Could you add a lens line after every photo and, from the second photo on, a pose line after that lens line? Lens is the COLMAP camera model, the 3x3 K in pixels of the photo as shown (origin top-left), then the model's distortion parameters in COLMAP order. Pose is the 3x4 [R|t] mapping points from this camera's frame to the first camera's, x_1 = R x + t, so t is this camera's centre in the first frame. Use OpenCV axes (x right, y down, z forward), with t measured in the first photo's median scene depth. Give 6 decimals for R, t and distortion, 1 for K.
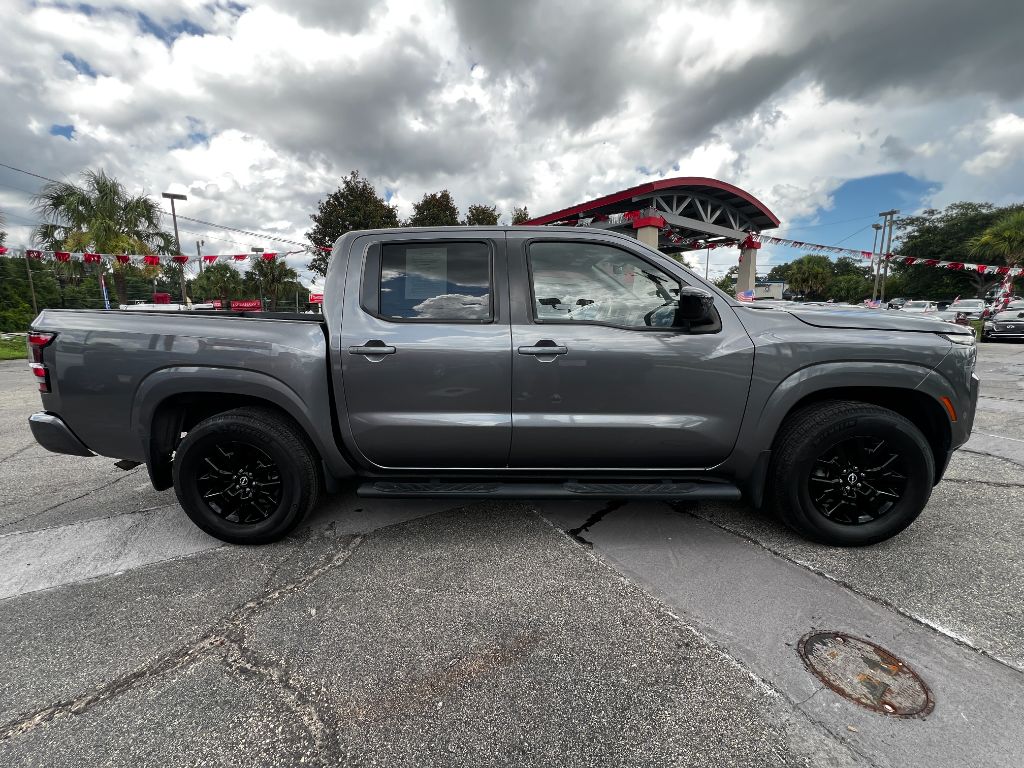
lens RADIAL K [[413.0, 0, 510.5], [0, 413.0, 384.5], [0, 0, 1]] dist [-0.002713, 0.000177]
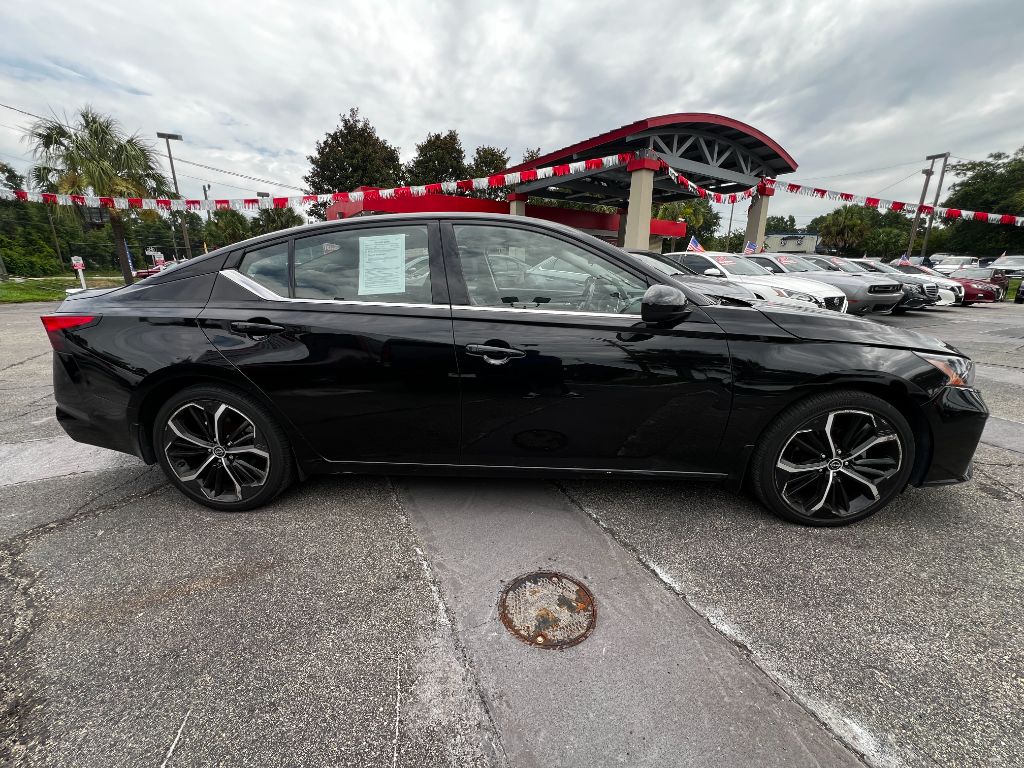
lens RADIAL K [[414.6, 0, 517.6], [0, 414.6, 386.0], [0, 0, 1]] dist [-0.002971, 0.000288]
pose [[0.998696, 0.026605, -0.043574, 0.083065], [-0.021529, 0.993352, 0.113083, 0.002495], [0.046293, -0.111998, 0.992630, 0.002108]]
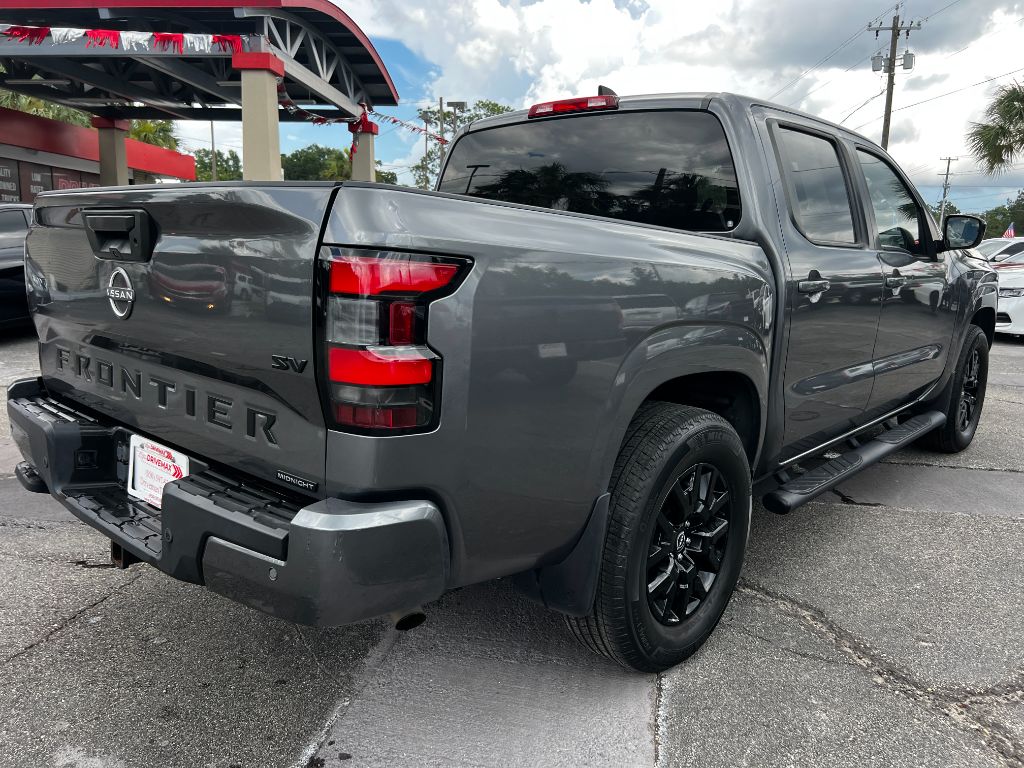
lens RADIAL K [[772.0, 0, 515.8], [0, 772.0, 382.0], [0, 0, 1]] dist [0.020832, -0.025415]
pose [[0.628053, -0.109724, 0.770396, -0.230737], [0.089922, 0.993610, 0.068207, -0.009285], [-0.772958, 0.026438, 0.633907, 0.078938]]
